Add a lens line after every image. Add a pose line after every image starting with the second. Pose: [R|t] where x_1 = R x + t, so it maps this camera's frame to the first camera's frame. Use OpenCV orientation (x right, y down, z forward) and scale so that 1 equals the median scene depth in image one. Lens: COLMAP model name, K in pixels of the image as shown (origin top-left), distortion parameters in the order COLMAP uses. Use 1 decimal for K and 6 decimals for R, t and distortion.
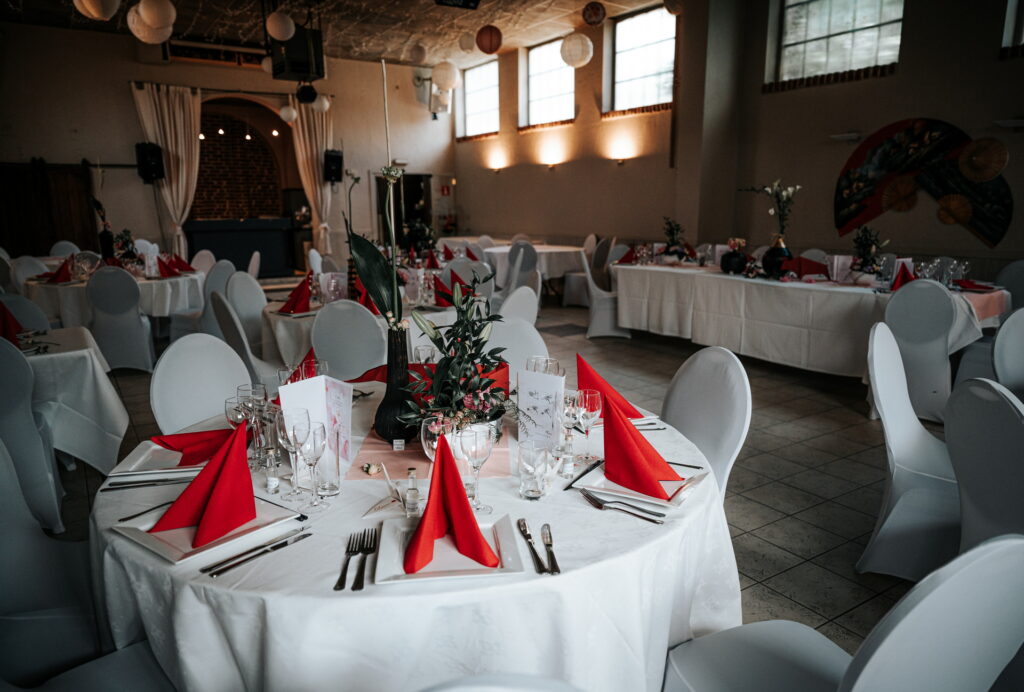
lens RADIAL K [[715.7, 0, 512.0], [0, 715.7, 346.0], [0, 0, 1]] dist [-0.005611, 0.003785]
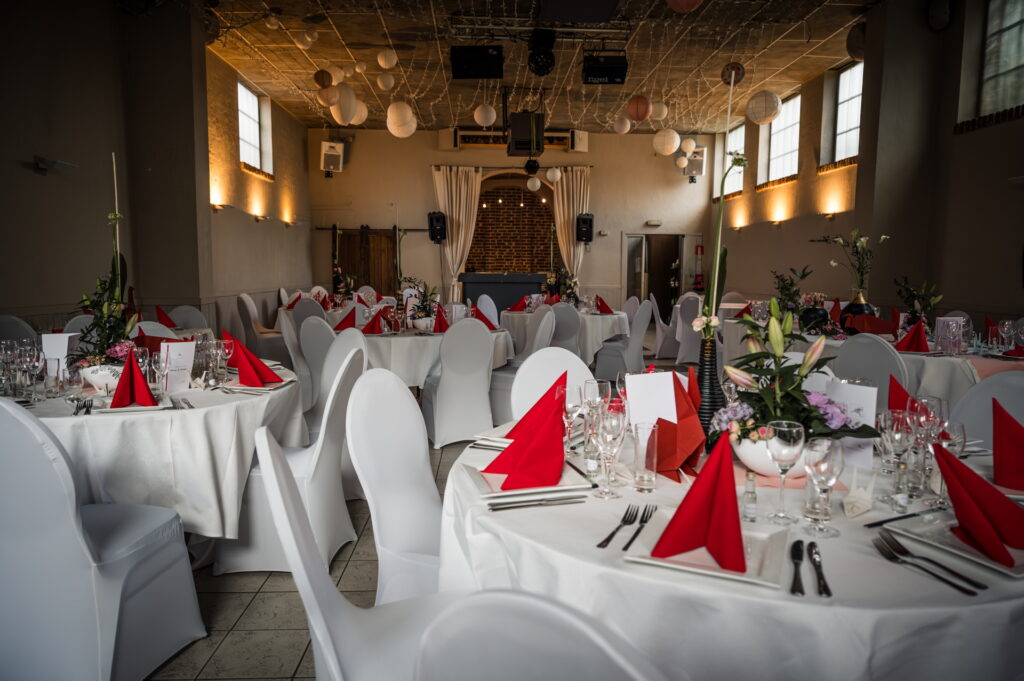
lens RADIAL K [[715.7, 0, 512.0], [0, 715.7, 340.5], [0, 0, 1]] dist [0.002028, 0.005899]
pose [[0.854978, 0.063305, -0.514786, 0.265849], [-0.112903, 0.991439, -0.065594, 0.009409], [0.506226, 0.114202, 0.854806, 0.010089]]
